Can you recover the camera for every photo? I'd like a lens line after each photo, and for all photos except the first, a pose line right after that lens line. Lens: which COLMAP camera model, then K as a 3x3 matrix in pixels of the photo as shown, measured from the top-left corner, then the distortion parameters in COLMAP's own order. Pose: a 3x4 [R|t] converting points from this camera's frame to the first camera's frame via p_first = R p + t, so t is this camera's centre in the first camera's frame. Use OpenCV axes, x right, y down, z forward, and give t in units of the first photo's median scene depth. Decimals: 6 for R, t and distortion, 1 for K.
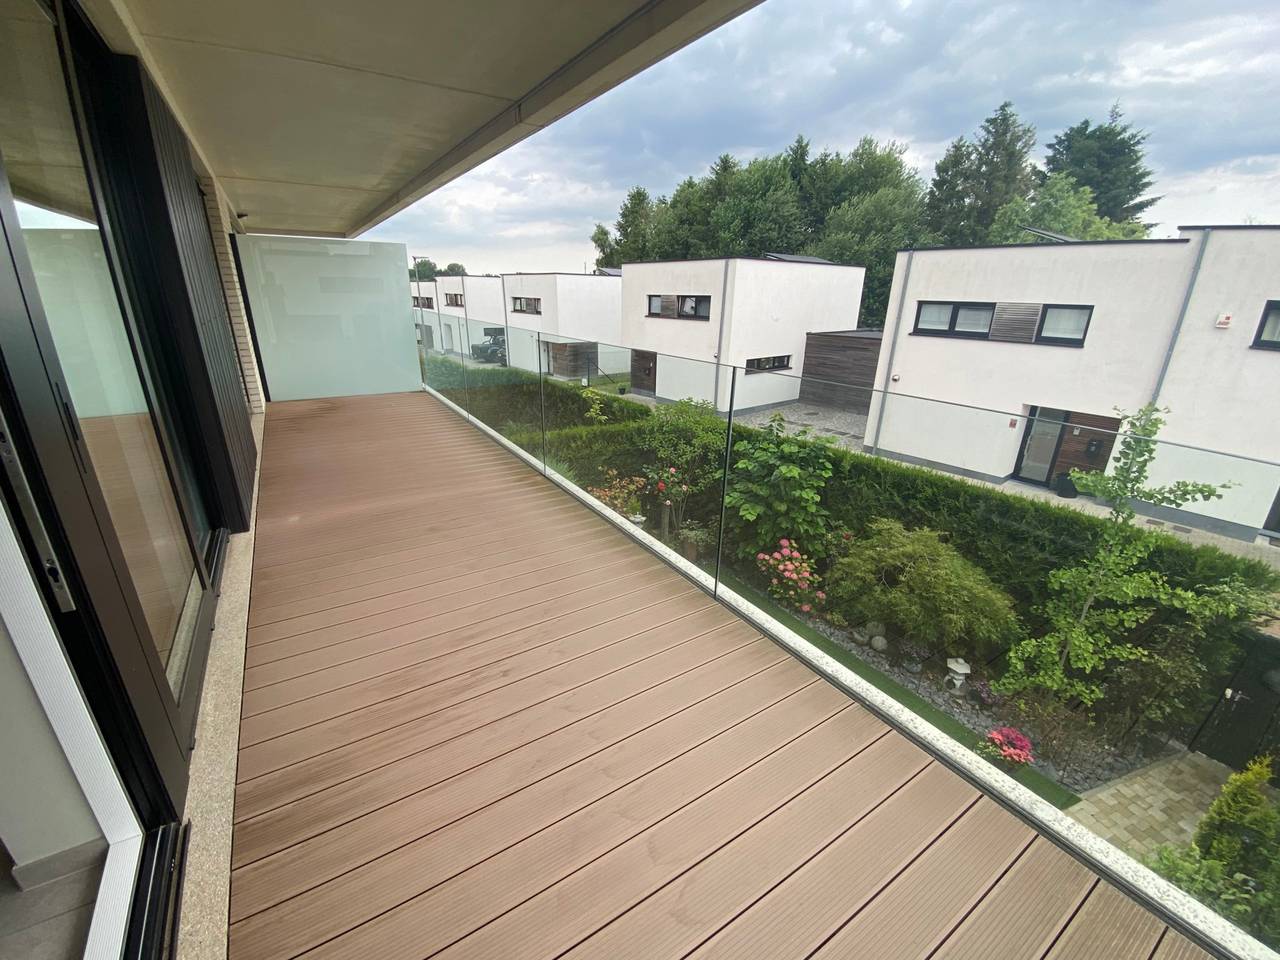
lens RADIAL K [[524.6, 0, 635.7], [0, 524.6, 482.3], [0, 0, 1]] dist [0.032453, -0.025354]
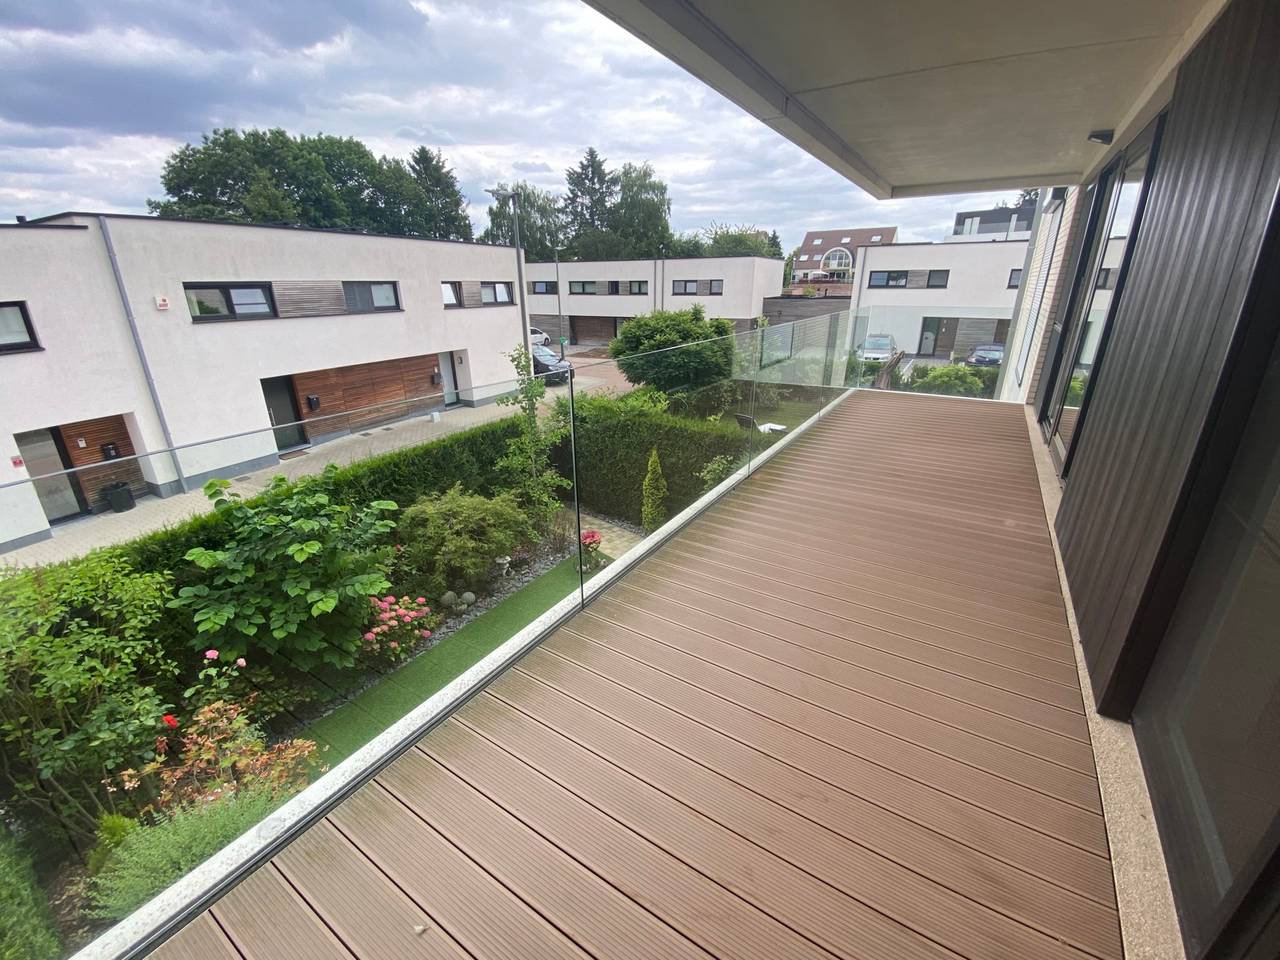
lens RADIAL K [[524.6, 0, 635.7], [0, 524.6, 482.3], [0, 0, 1]] dist [0.032453, -0.025354]
pose [[-0.416646, -0.332982, 0.845890, -0.386741], [0.319614, 0.817439, 0.479209, -0.213824], [-0.851031, 0.470018, -0.234157, 0.583429]]
